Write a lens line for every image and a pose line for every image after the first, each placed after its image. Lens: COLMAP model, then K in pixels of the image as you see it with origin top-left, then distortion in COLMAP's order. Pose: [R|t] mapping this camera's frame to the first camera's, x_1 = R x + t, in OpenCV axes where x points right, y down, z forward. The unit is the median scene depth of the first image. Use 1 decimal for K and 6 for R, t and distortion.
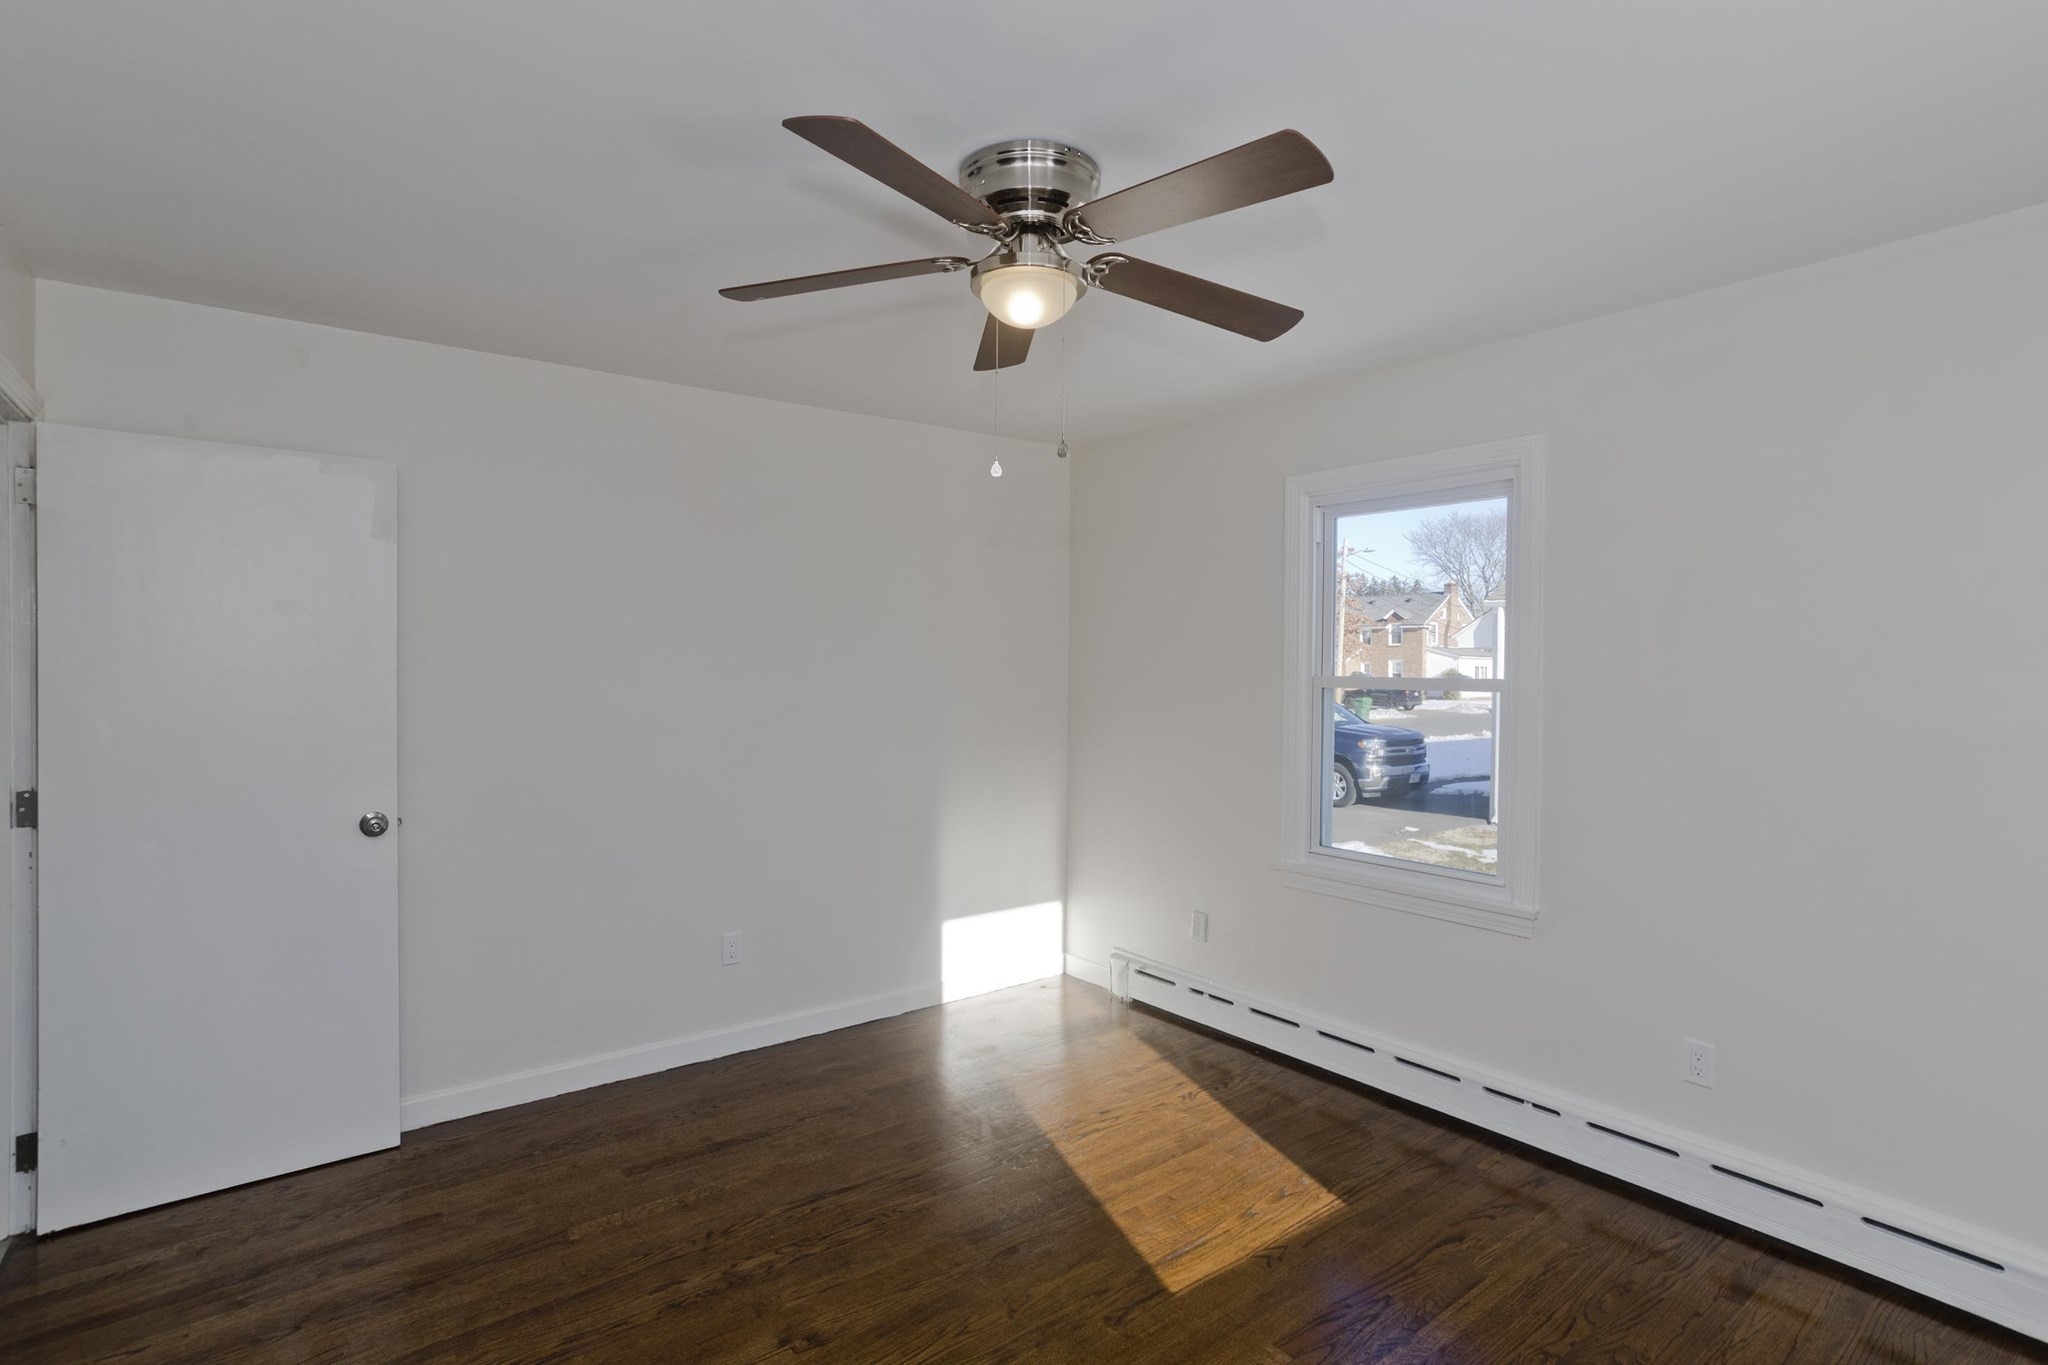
lens RADIAL K [[1021.9, 0, 1035.0], [0, 1021.9, 663.9], [0, 0, 1]] dist [0.000517, 0.000663]
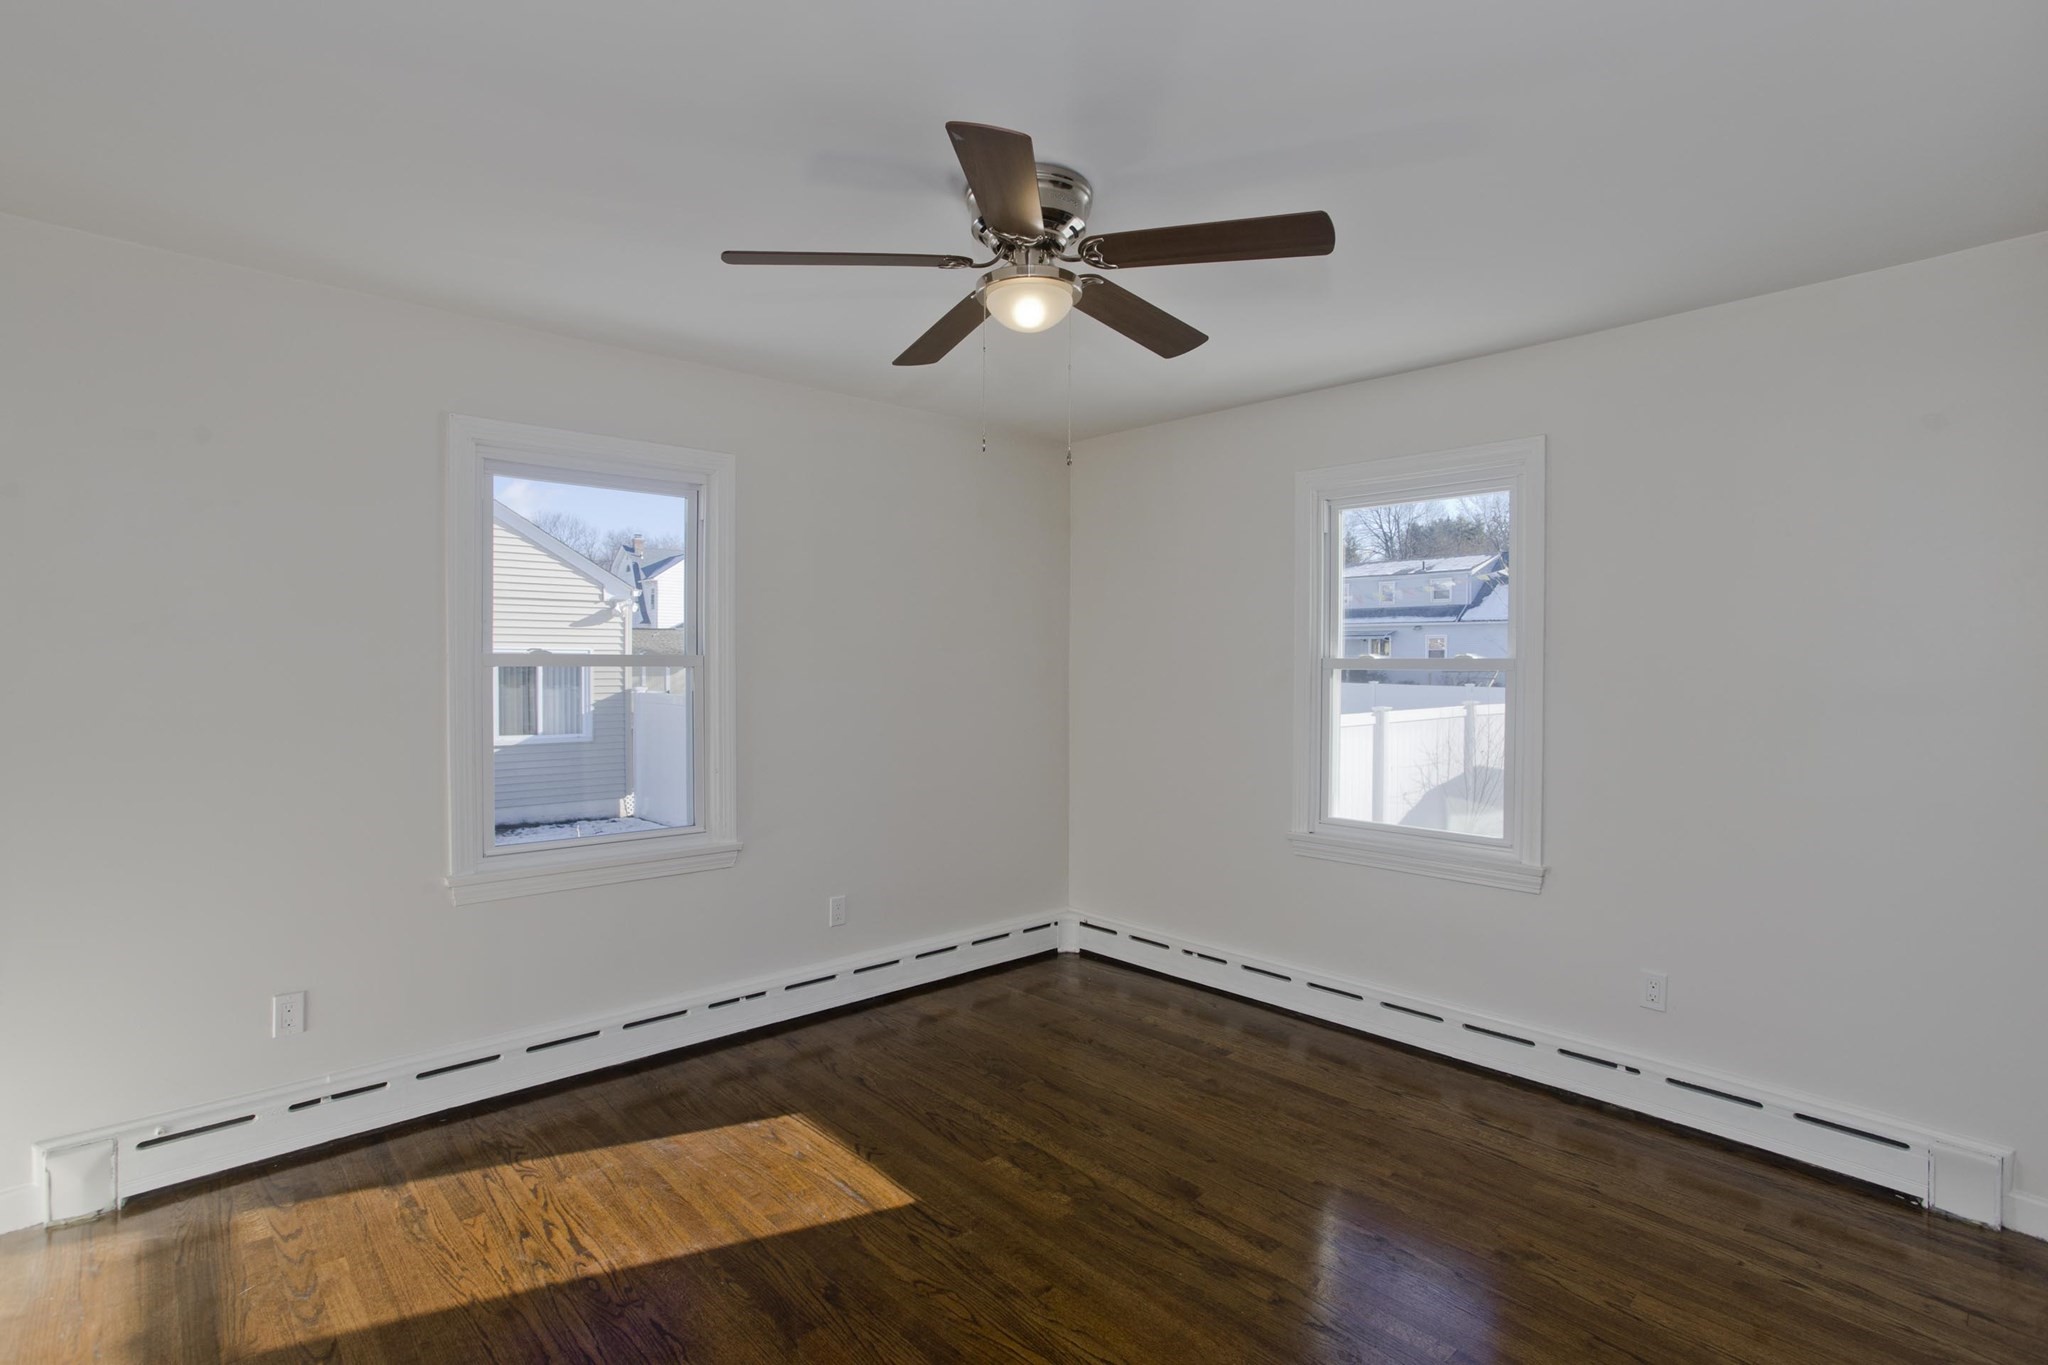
lens RADIAL K [[1002.0, 0, 1036.9], [0, 1002.0, 680.4], [0, 0, 1]] dist [-0.043378, 0.021684]
pose [[-0.091086, -0.018746, 0.995667, -0.724833], [-0.001977, 0.999824, 0.018644, 0.024059], [-0.995841, -0.000270, -0.091107, 0.750074]]
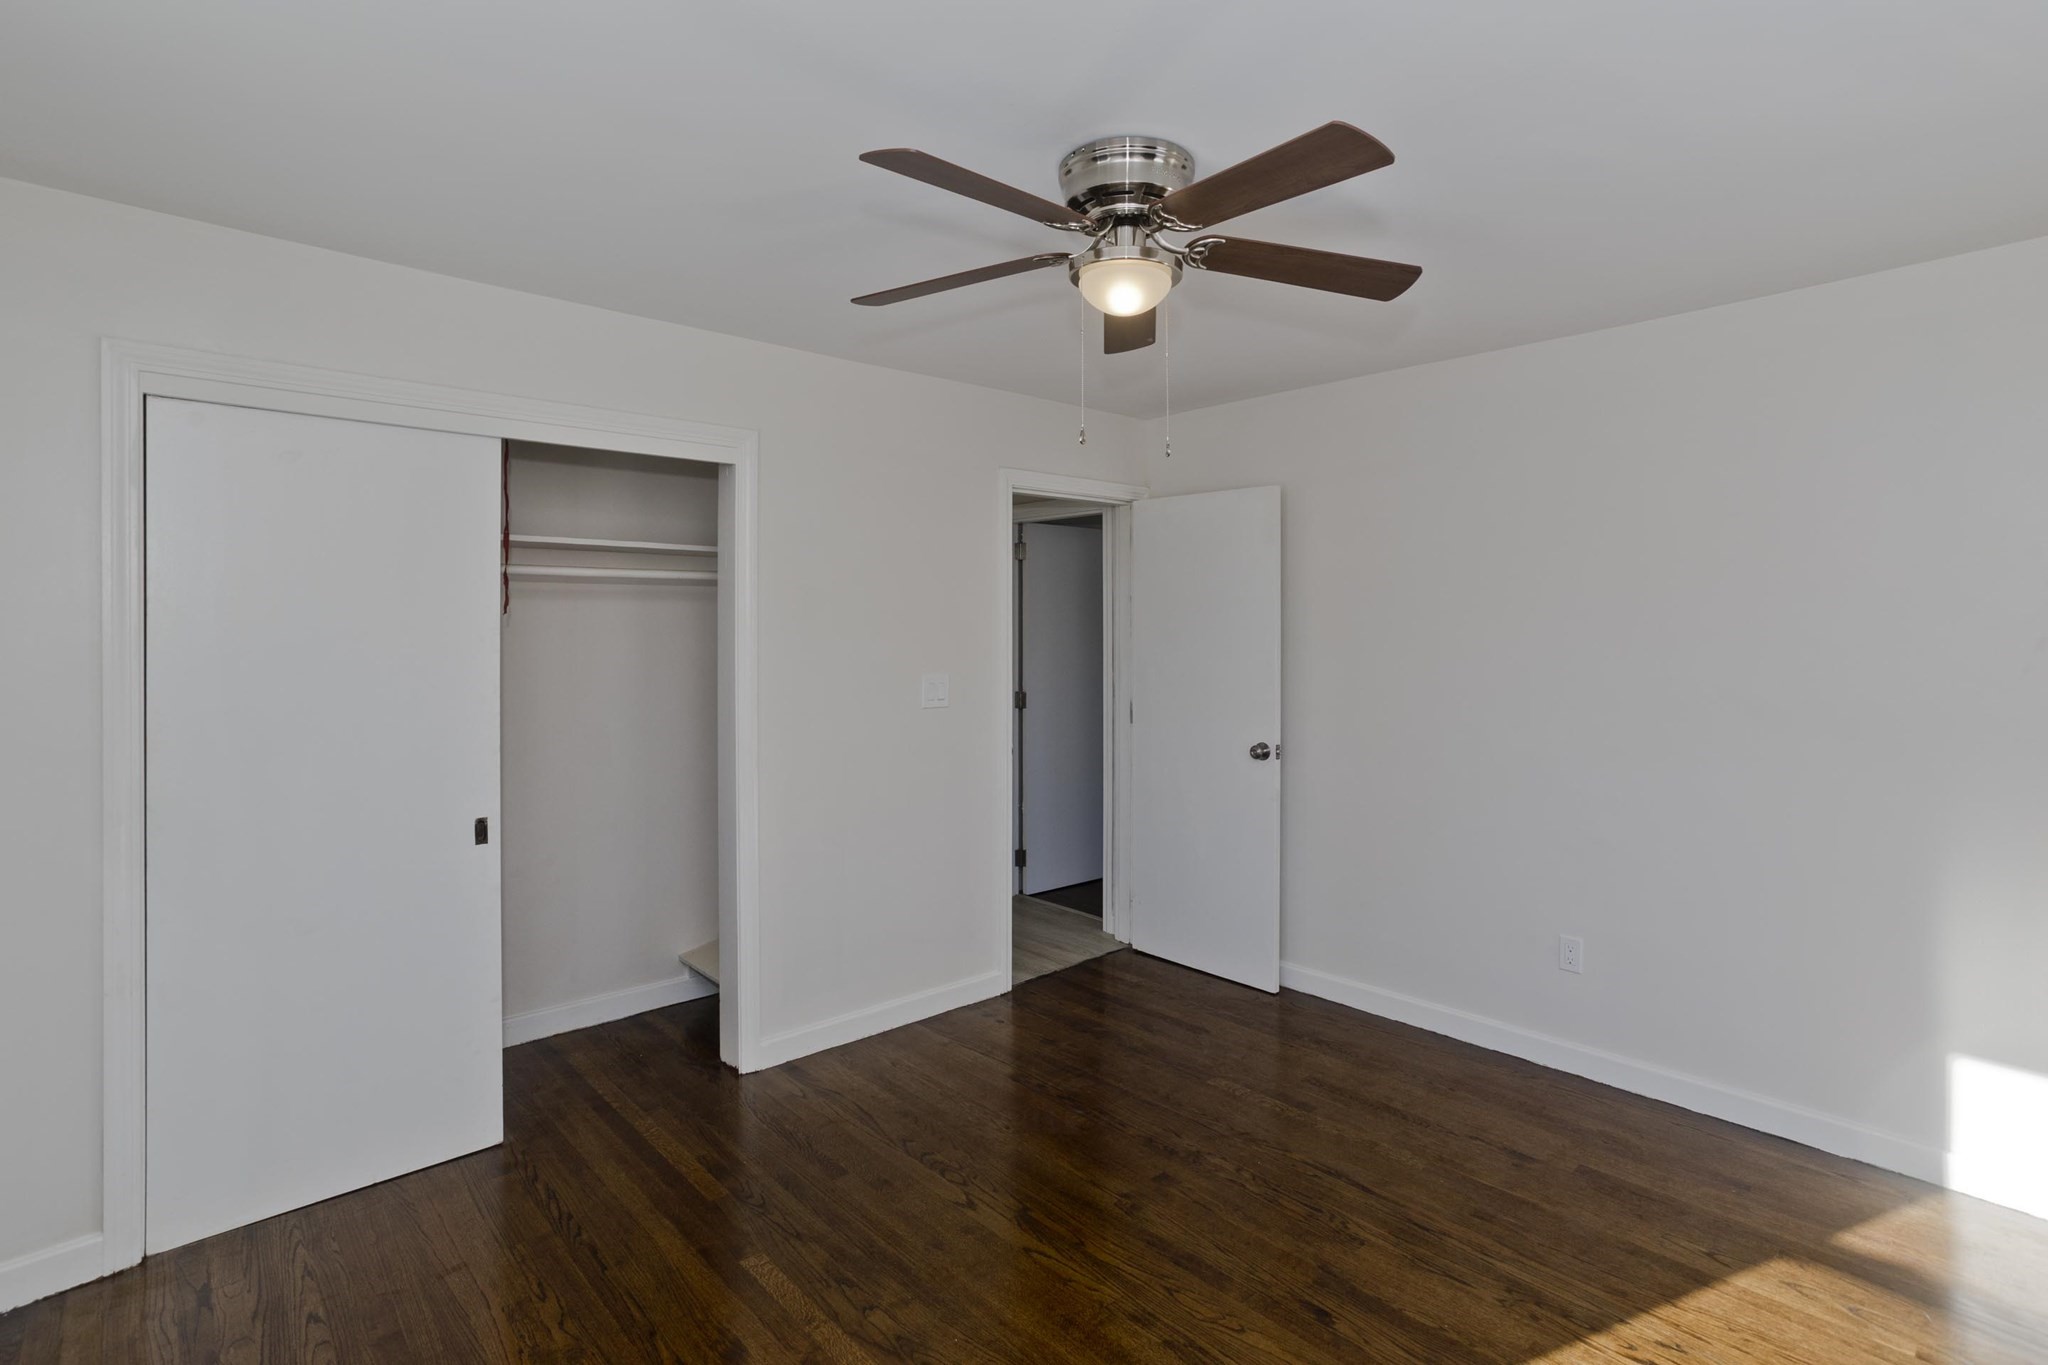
lens RADIAL K [[1018.1, 0, 1019.6], [0, 1018.1, 638.0], [0, 0, 1]] dist [-0.002196, 0.000360]
pose [[0.068135, 0.003267, -0.997671, 0.677083], [0.000452, 0.999994, 0.003306, 0.001792], [0.997676, -0.000676, 0.068133, 0.572946]]
